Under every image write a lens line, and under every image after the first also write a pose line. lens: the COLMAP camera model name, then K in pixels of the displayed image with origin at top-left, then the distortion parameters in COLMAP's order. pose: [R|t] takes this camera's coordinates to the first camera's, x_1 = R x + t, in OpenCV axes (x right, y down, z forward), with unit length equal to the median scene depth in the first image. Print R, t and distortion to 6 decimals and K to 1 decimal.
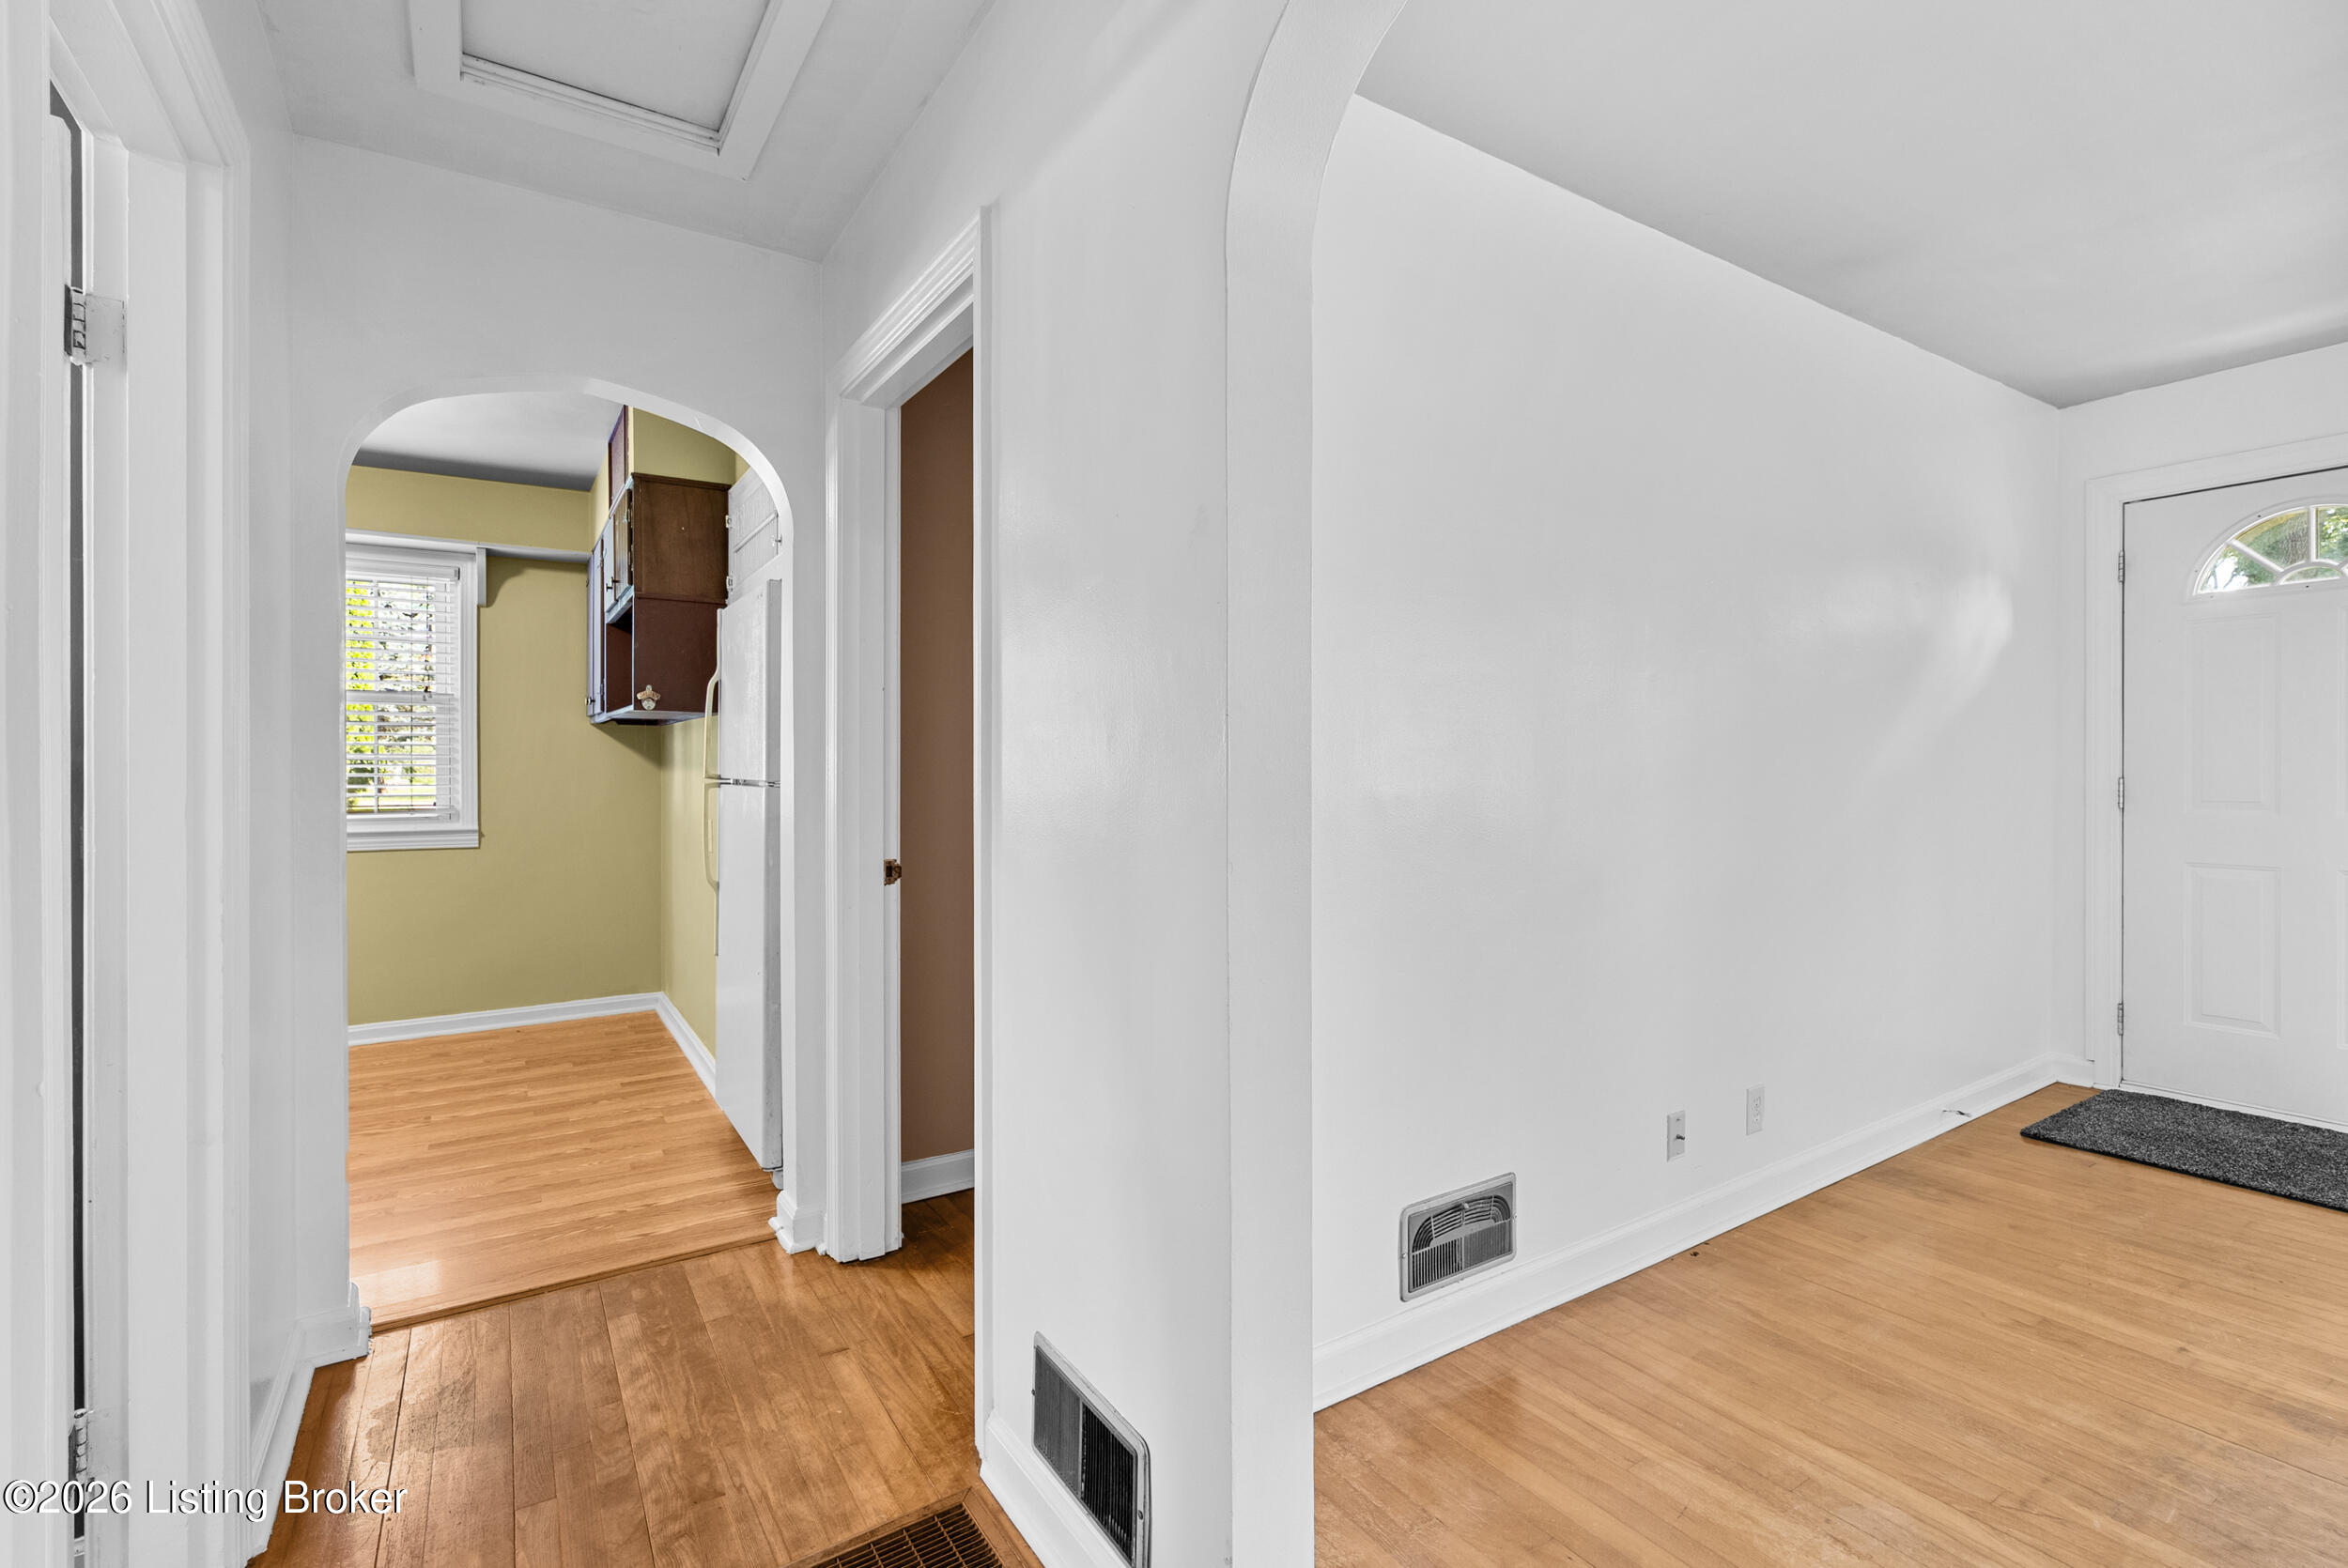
lens RADIAL K [[1076.0, 0, 1191.6], [0, 1076.0, 769.3], [0, 0, 1]] dist [-0.001709, 0.000456]
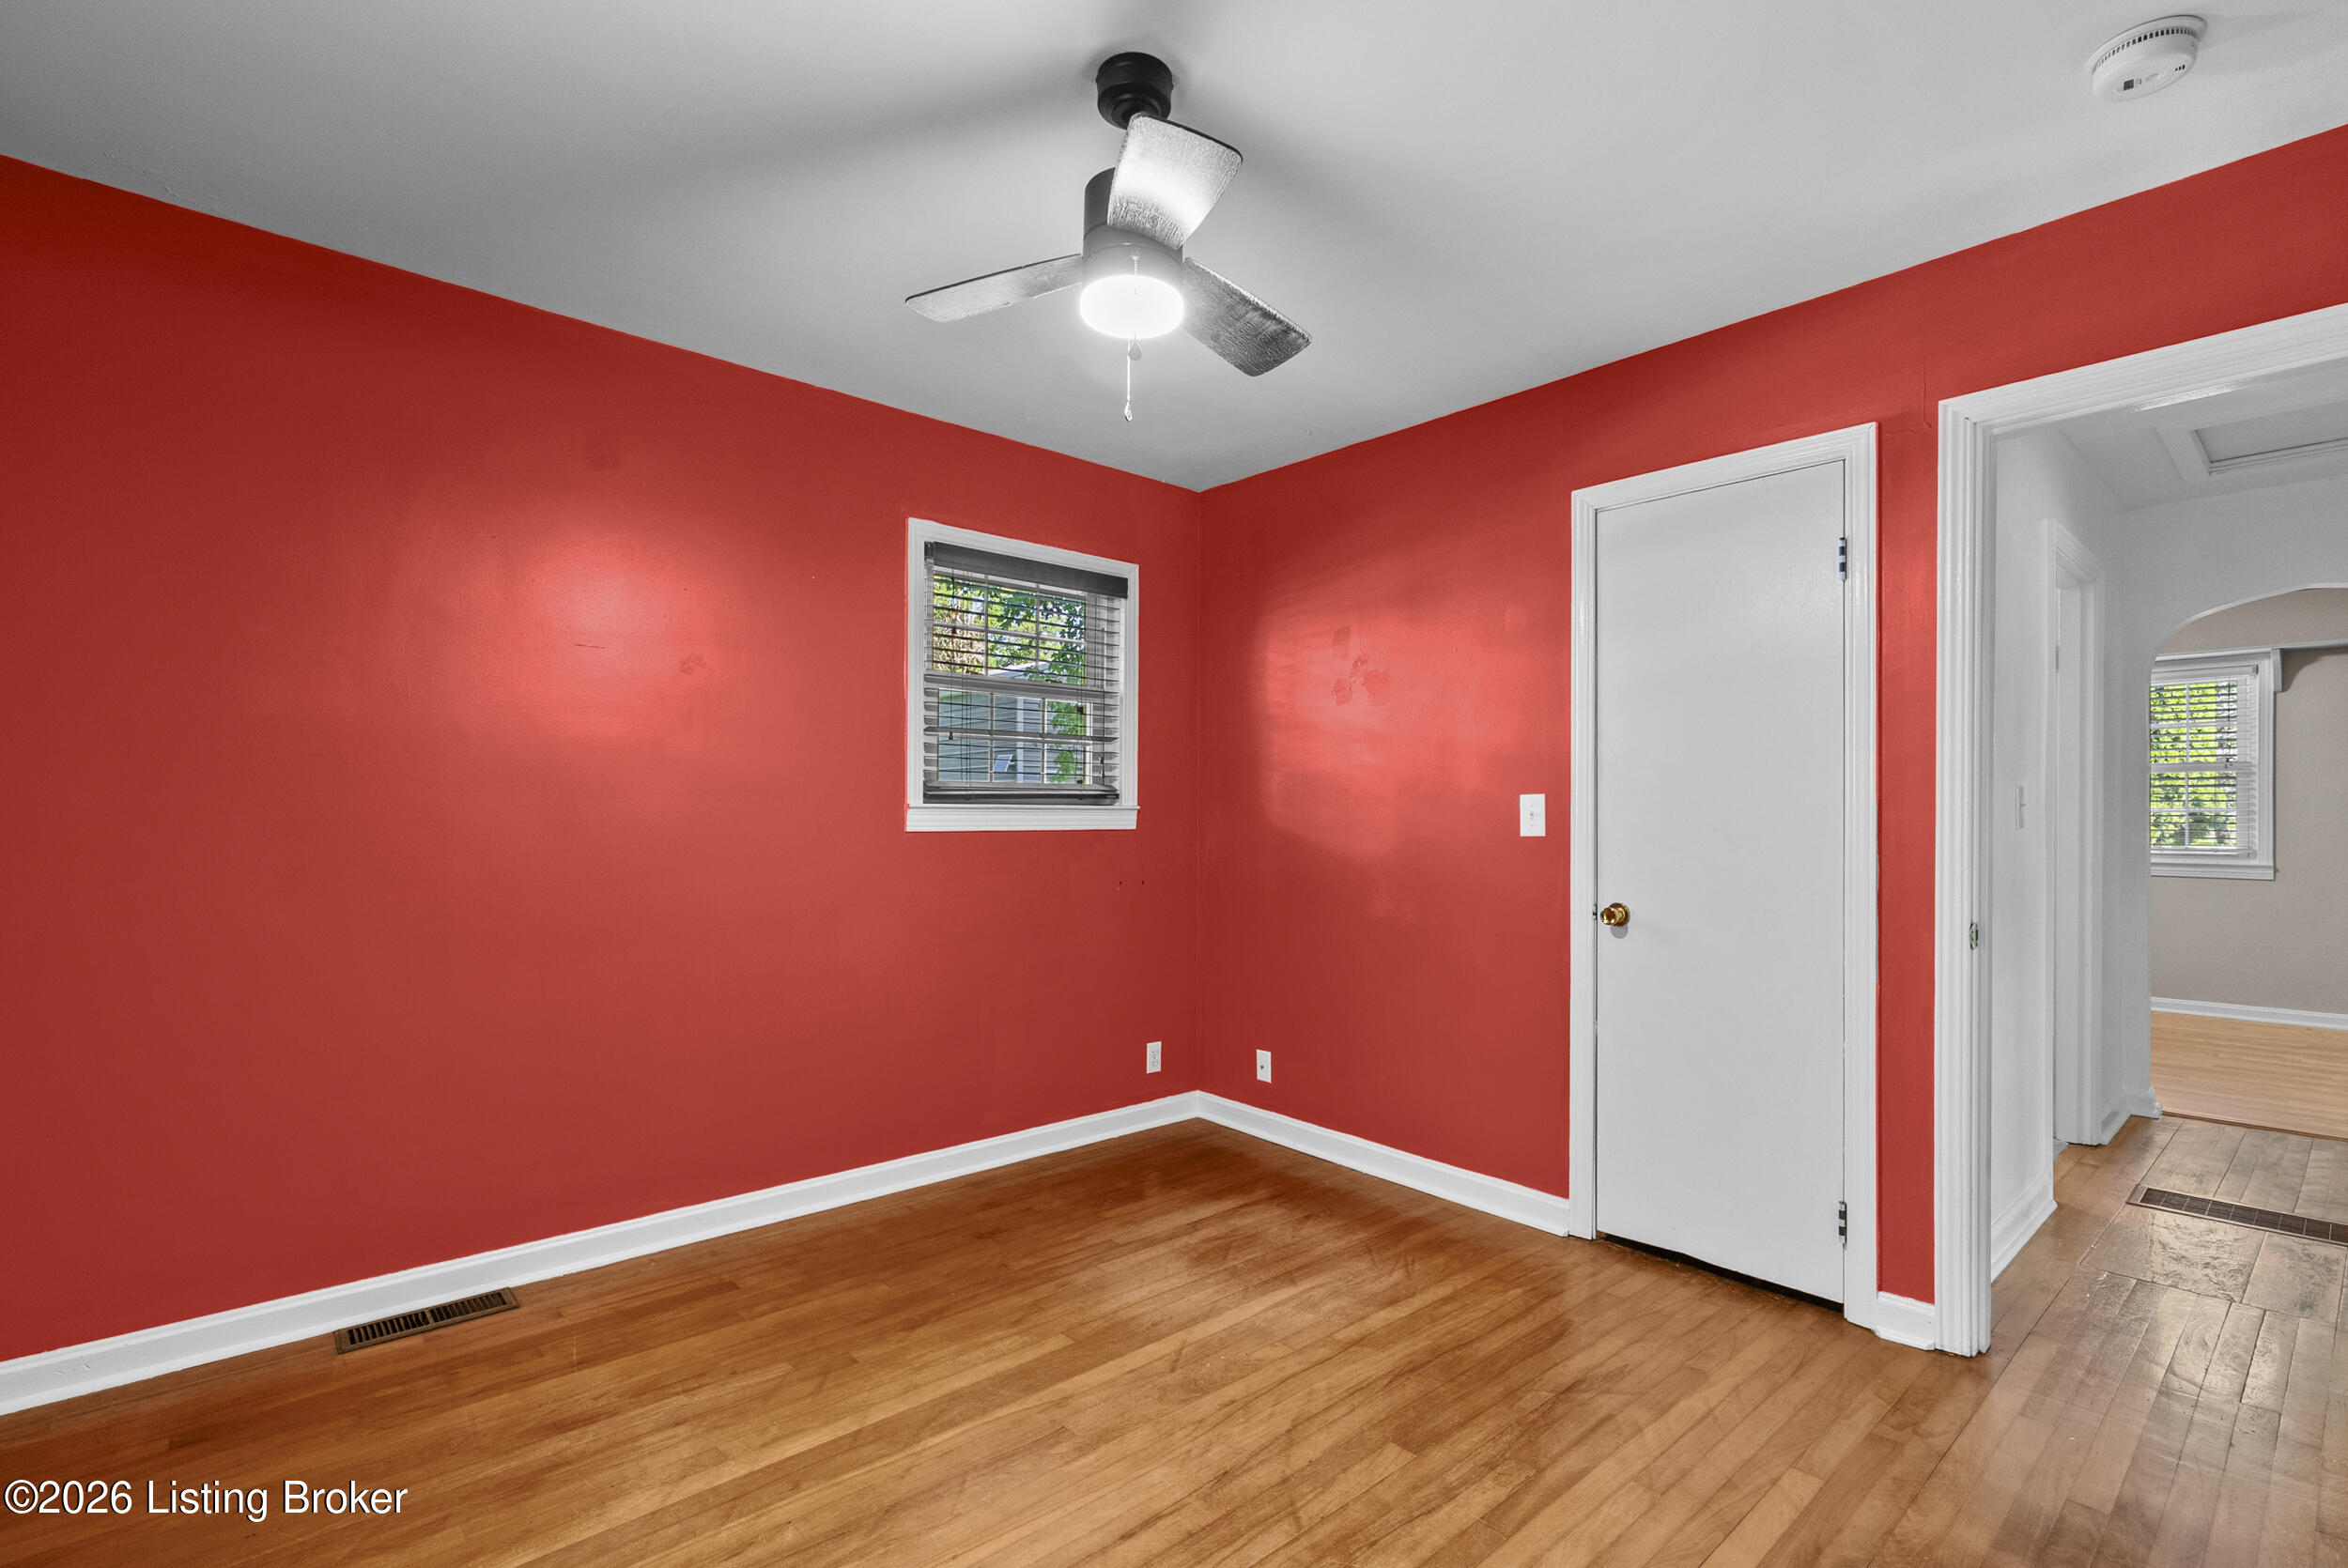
lens RADIAL K [[1074.5, 0, 1172.2], [0, 1074.5, 812.5], [0, 0, 1]] dist [-0.003294, -0.000344]
pose [[0.142373, 0.003237, -0.989808, 0.811301], [-0.004432, 0.999987, 0.002633, -0.010405], [0.989803, 0.004012, 0.142385, -0.947235]]
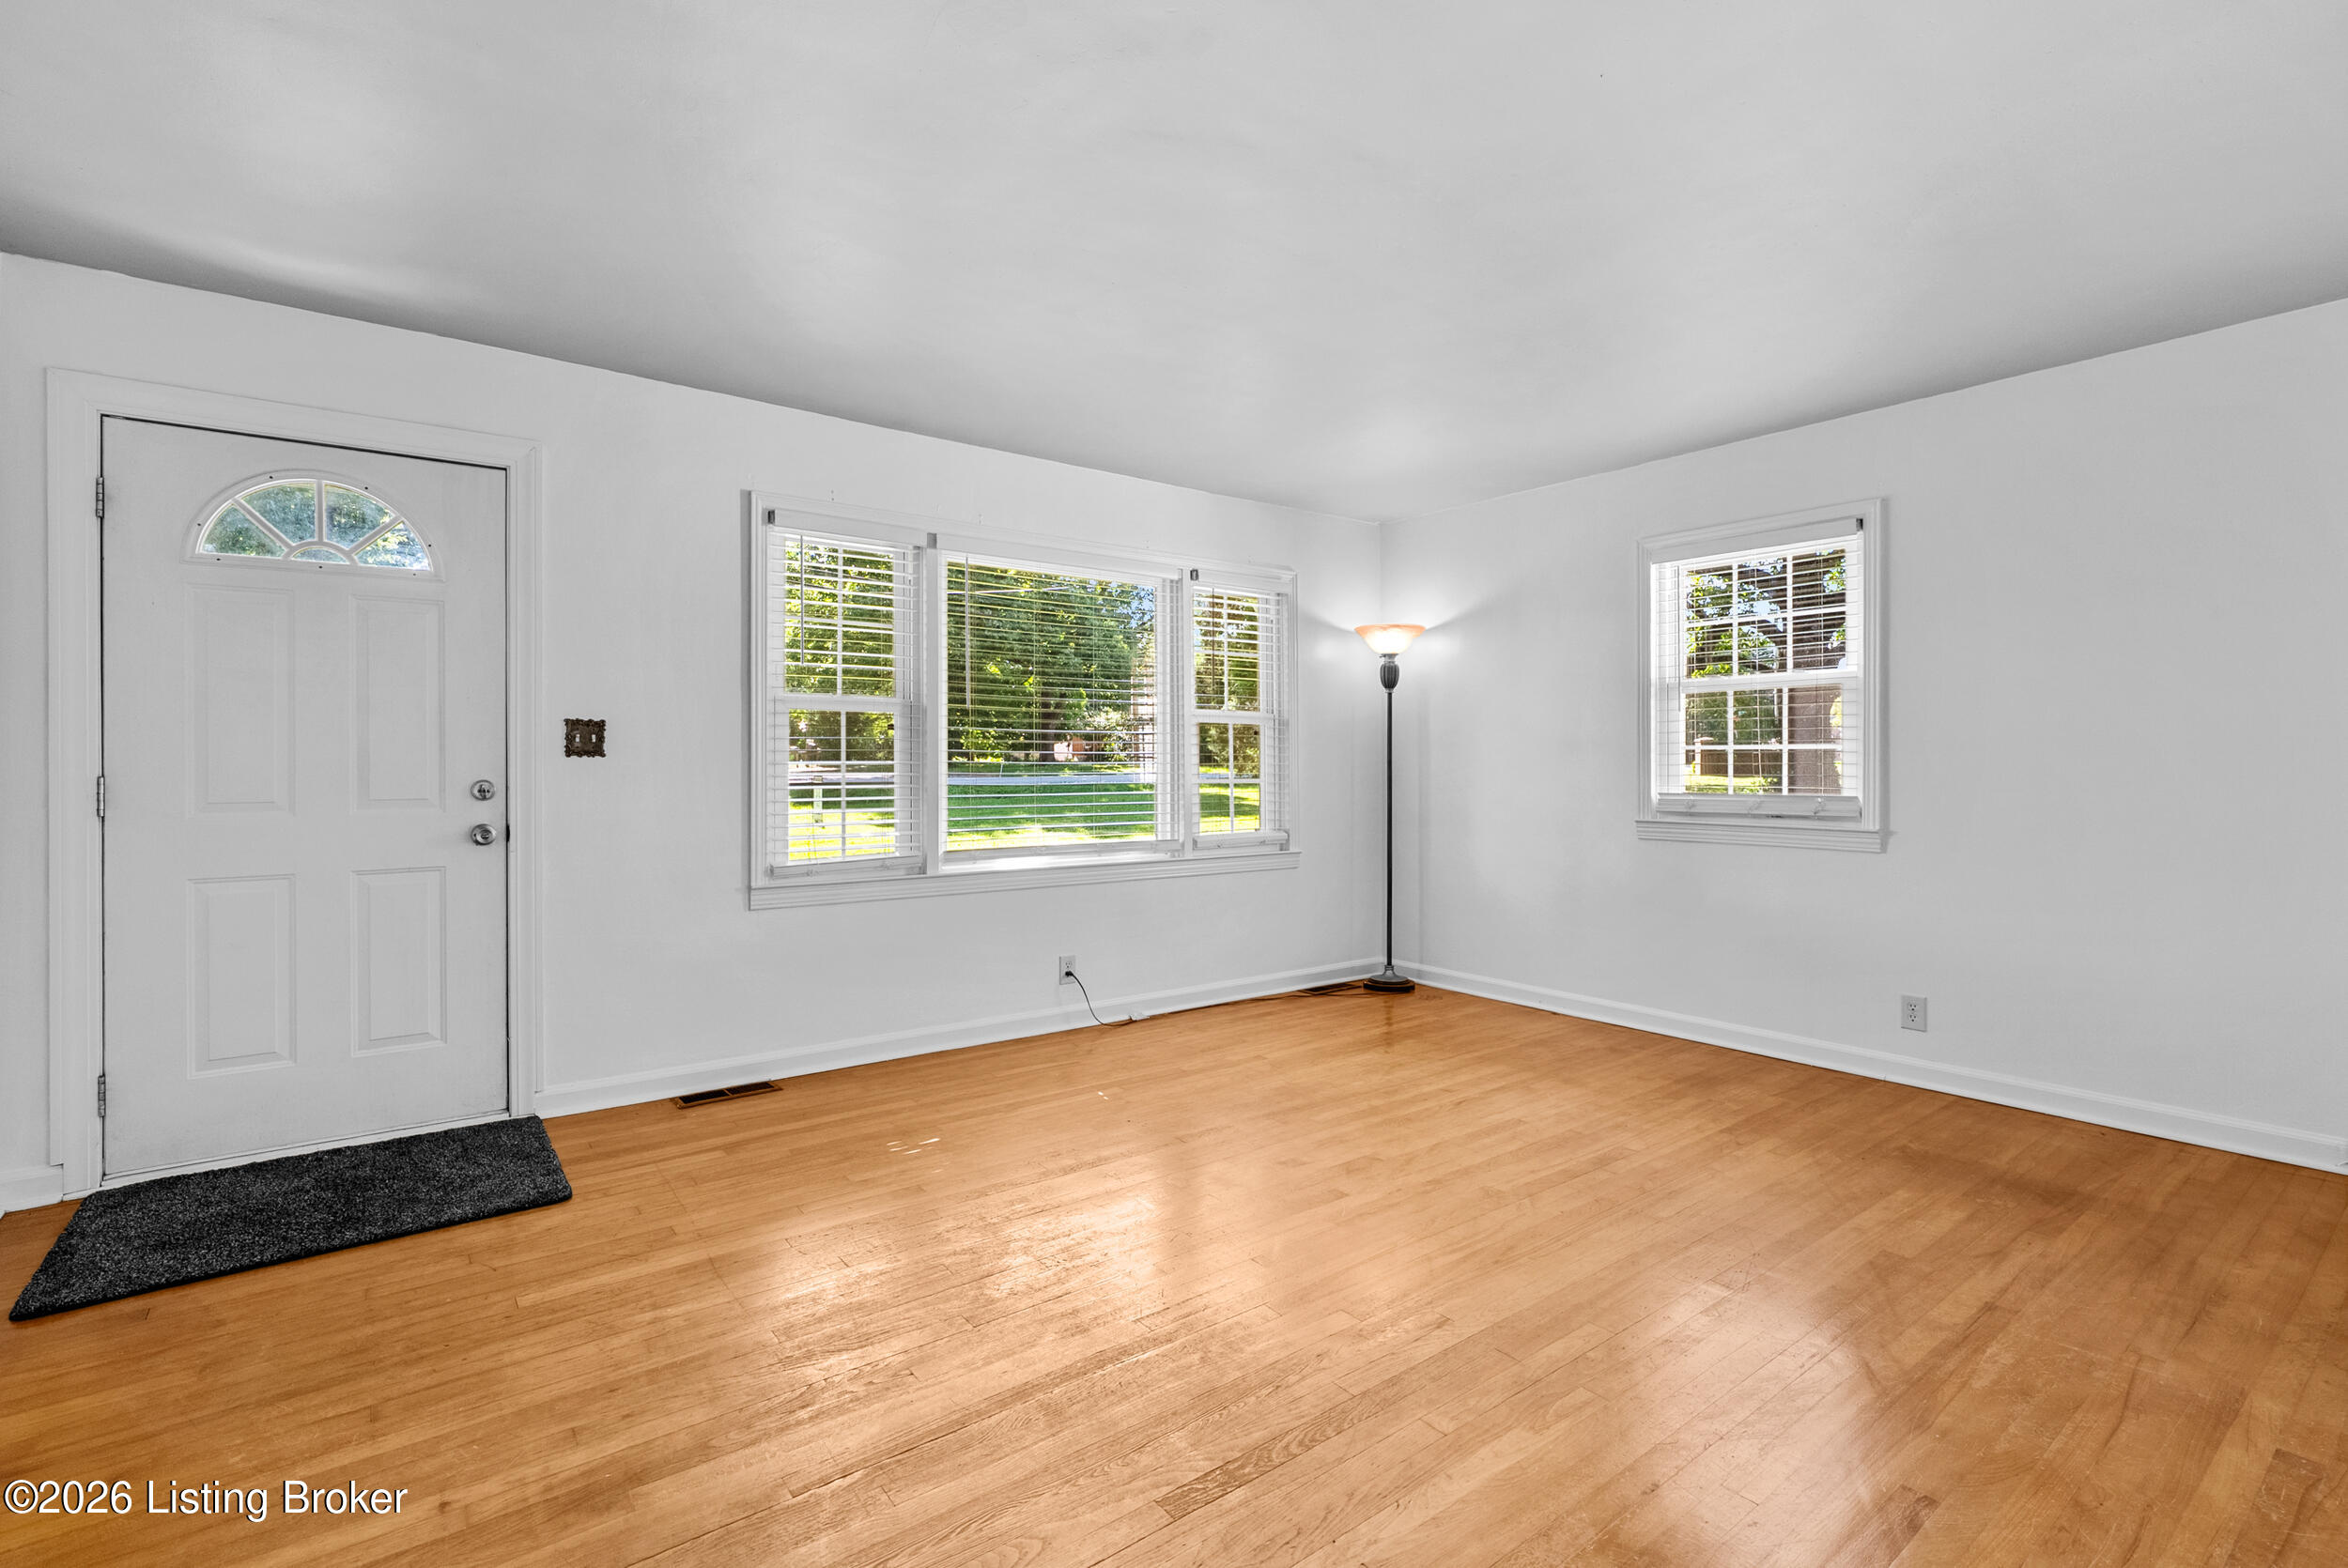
lens RADIAL K [[1073.2, 0, 1184.8], [0, 1073.2, 774.4], [0, 0, 1]] dist [-0.002400, 0.000805]
pose [[-0.070080, -0.009118, 0.997500, 0.097260], [-0.000458, 0.999958, 0.009109, -0.000841], [-0.997541, 0.000182, -0.070081, 0.459237]]
